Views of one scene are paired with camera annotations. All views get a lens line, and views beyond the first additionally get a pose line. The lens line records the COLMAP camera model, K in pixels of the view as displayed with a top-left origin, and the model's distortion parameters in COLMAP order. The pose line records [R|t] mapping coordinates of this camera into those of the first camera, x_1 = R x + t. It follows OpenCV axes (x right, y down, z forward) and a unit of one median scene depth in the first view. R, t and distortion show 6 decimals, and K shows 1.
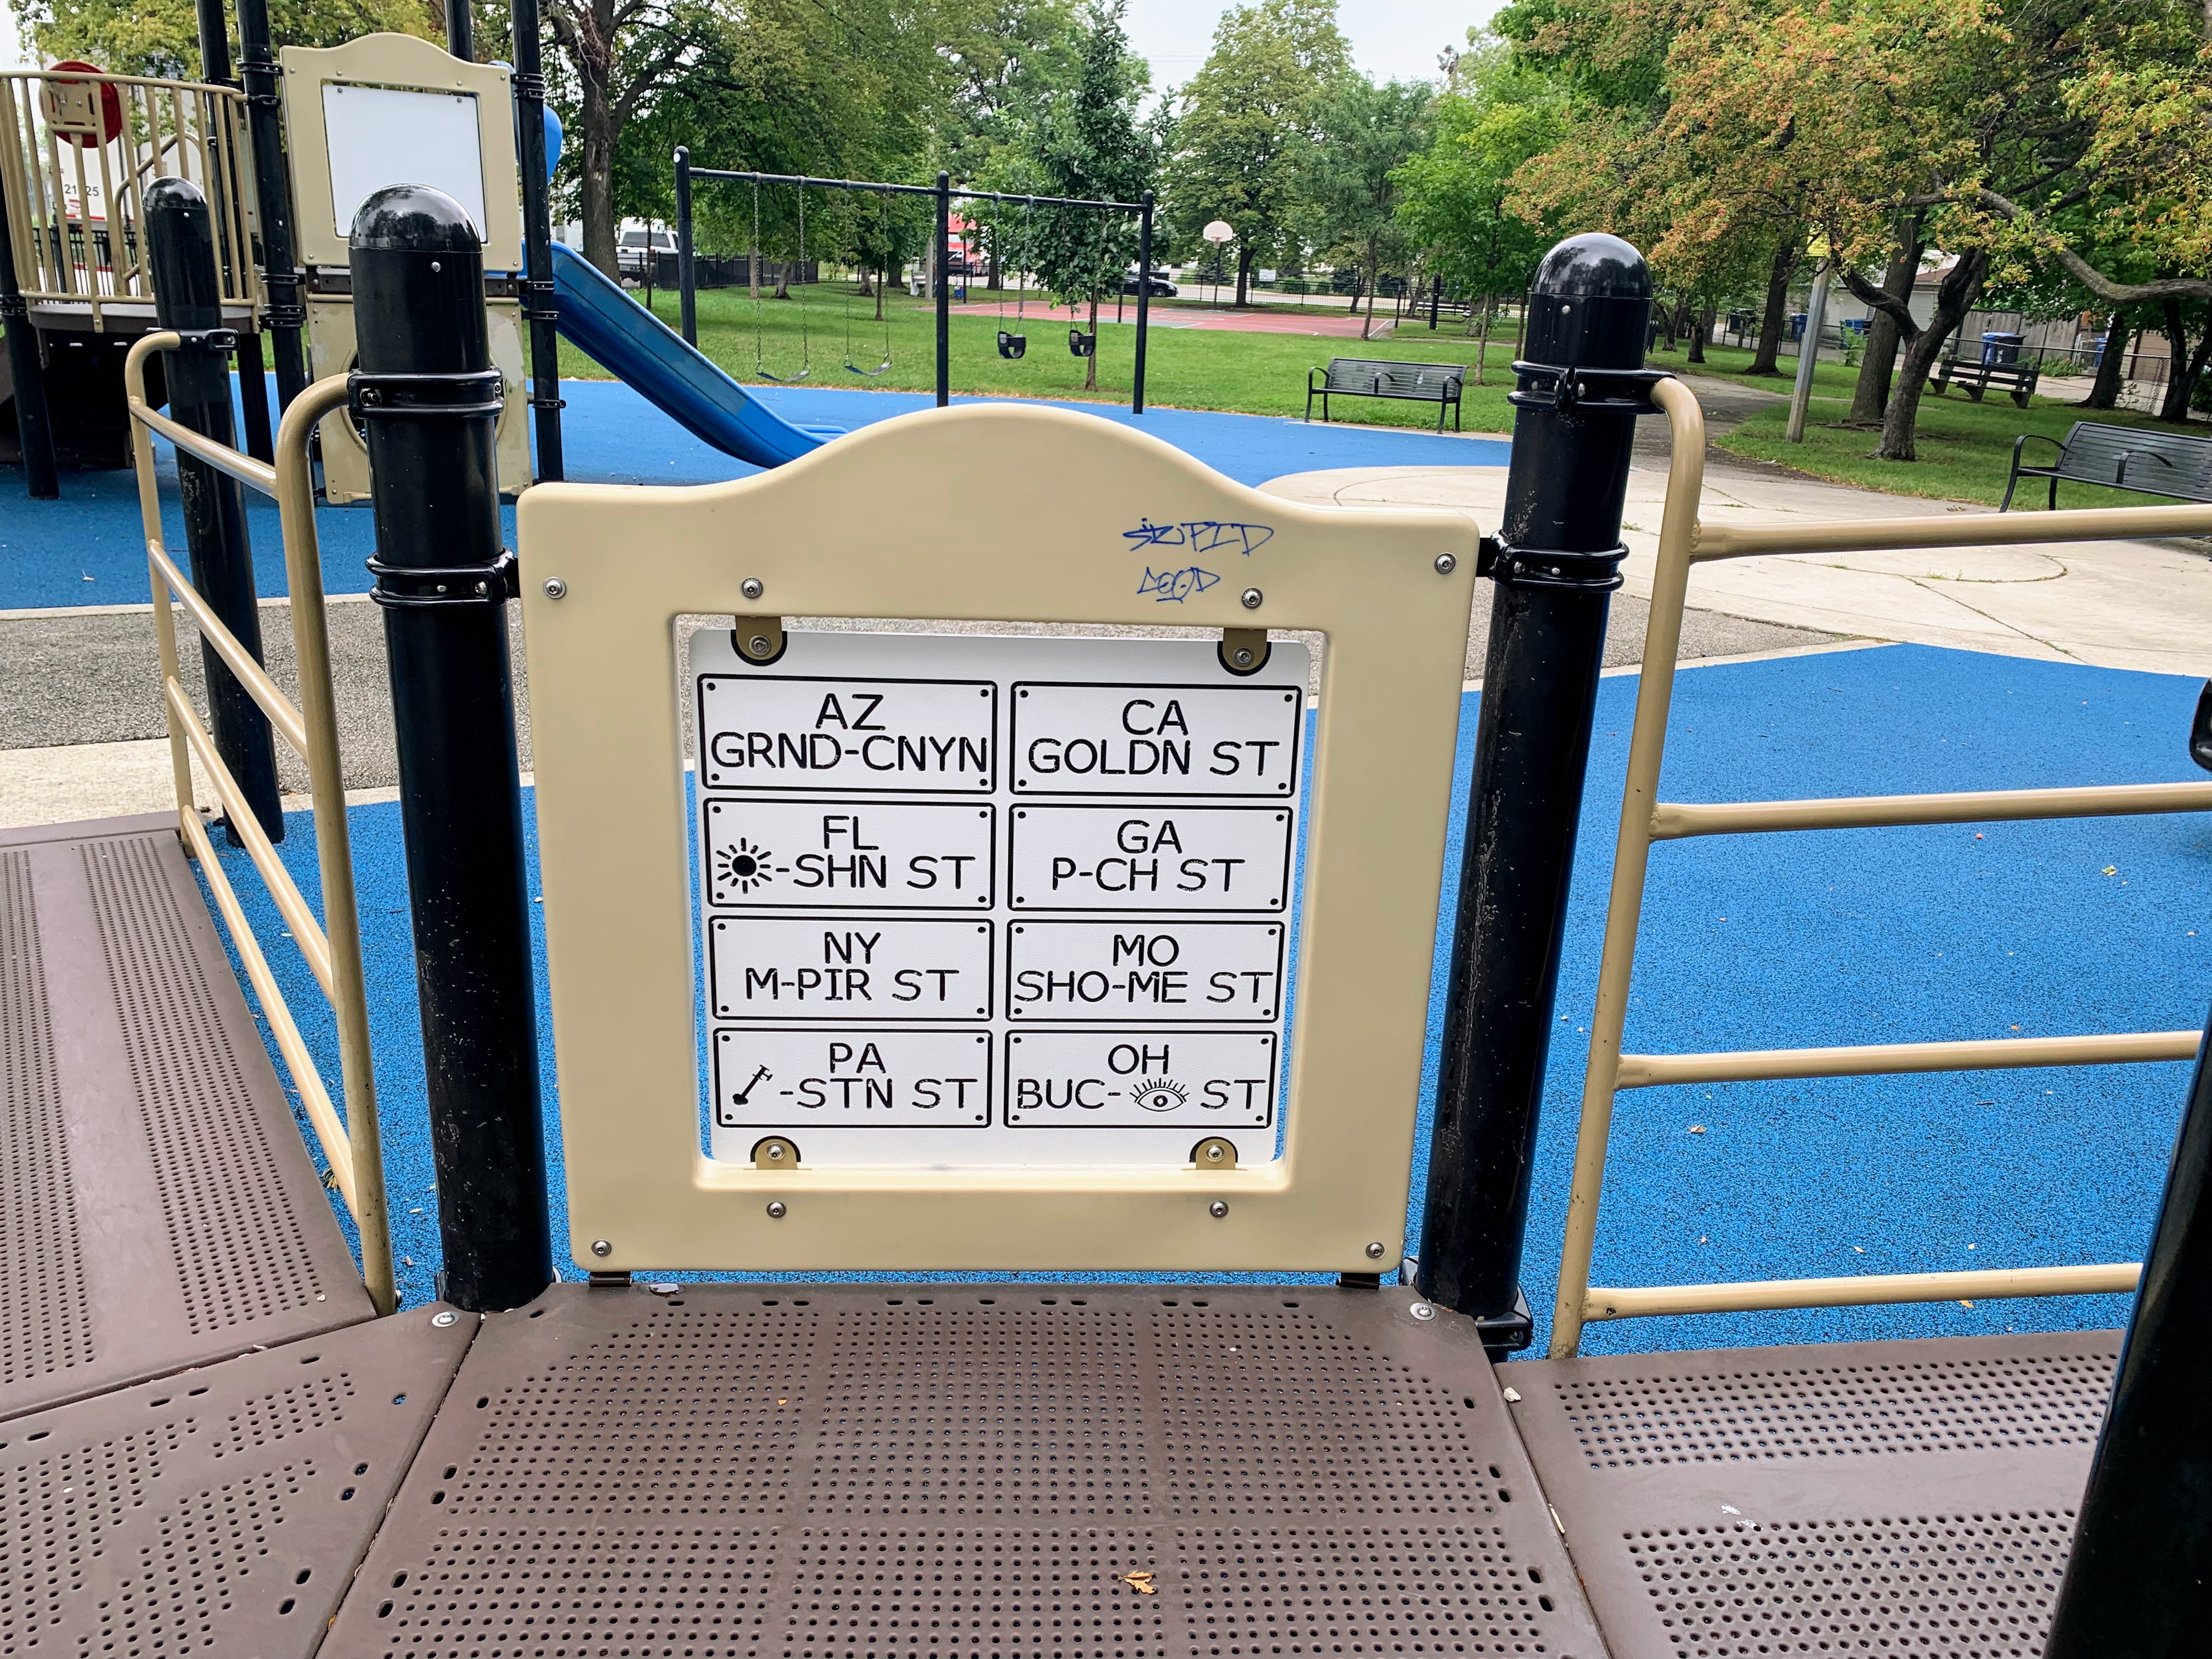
lens RADIAL K [[1687.6, 0, 1106.0], [0, 1687.6, 829.5], [0, 0, 1]] dist [0.005390, 0.001274]
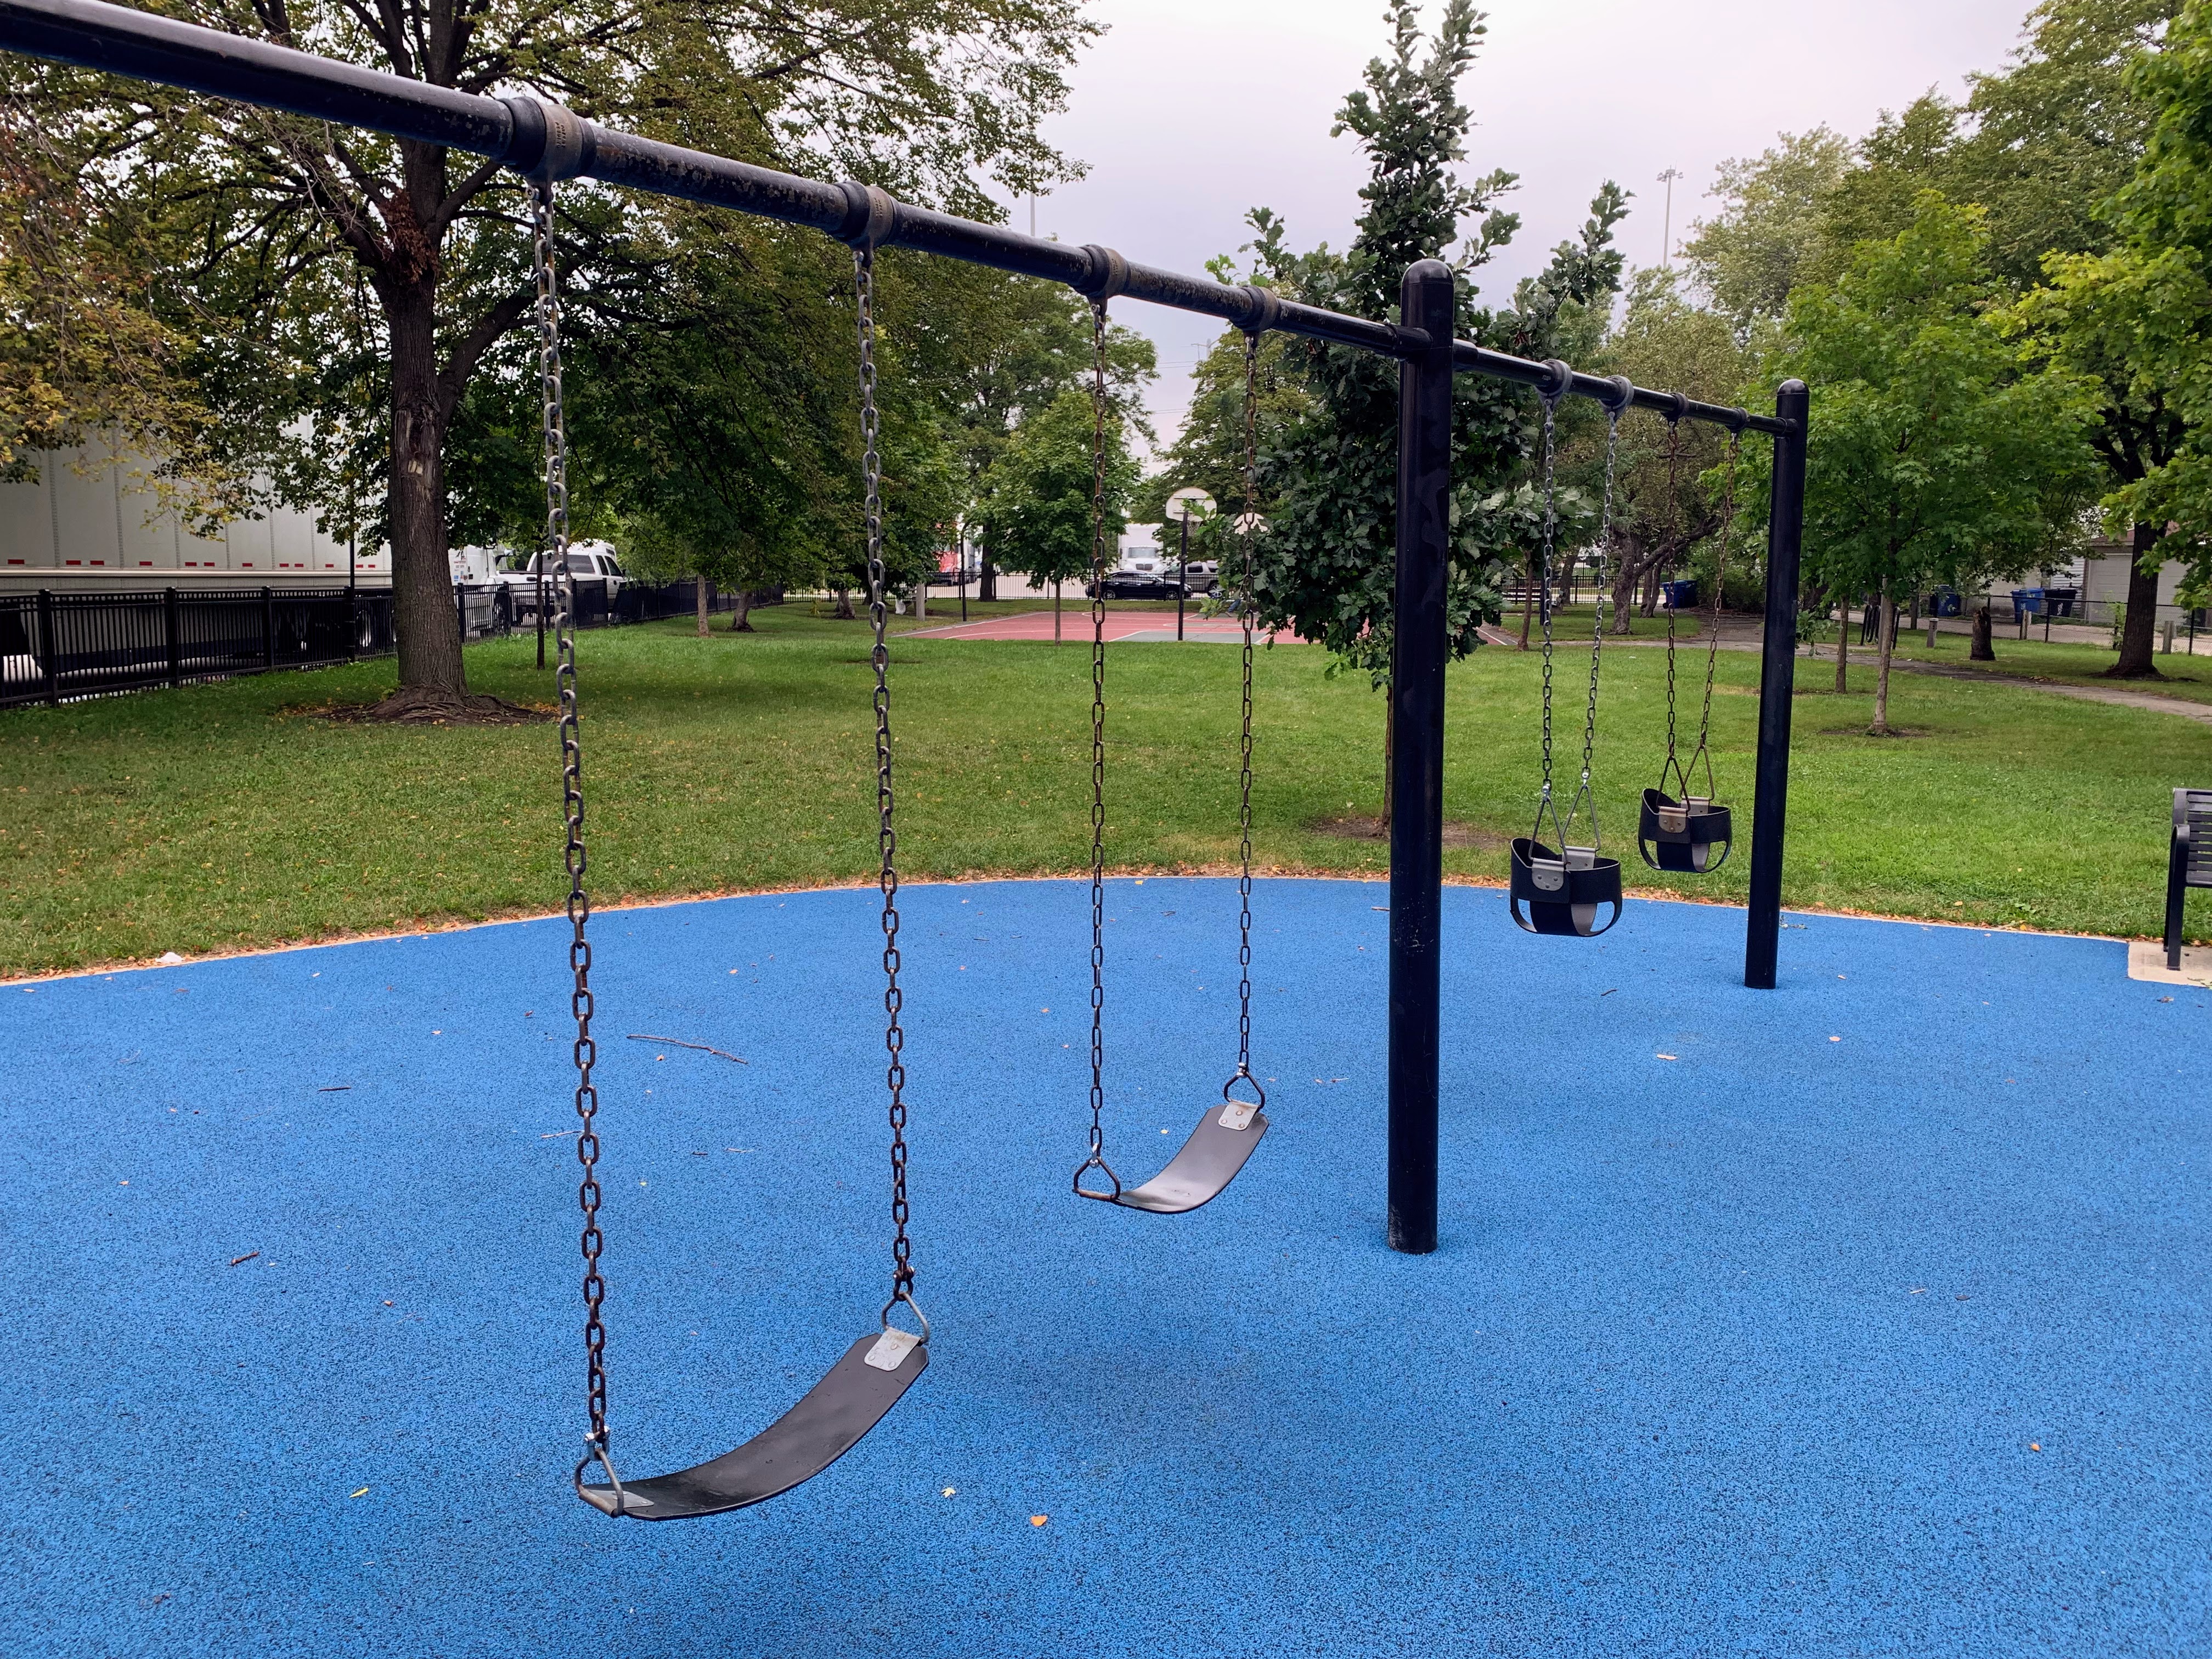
lens RADIAL K [[1687.6, 0, 1106.0], [0, 1687.6, 829.5], [0, 0, 1]] dist [0.005390, 0.001274]
pose [[0.998433, -0.050698, 0.023691, -0.107522], [0.053906, 0.984996, -0.163939, -0.197053], [-0.015024, 0.164960, 0.986186, 0.559840]]
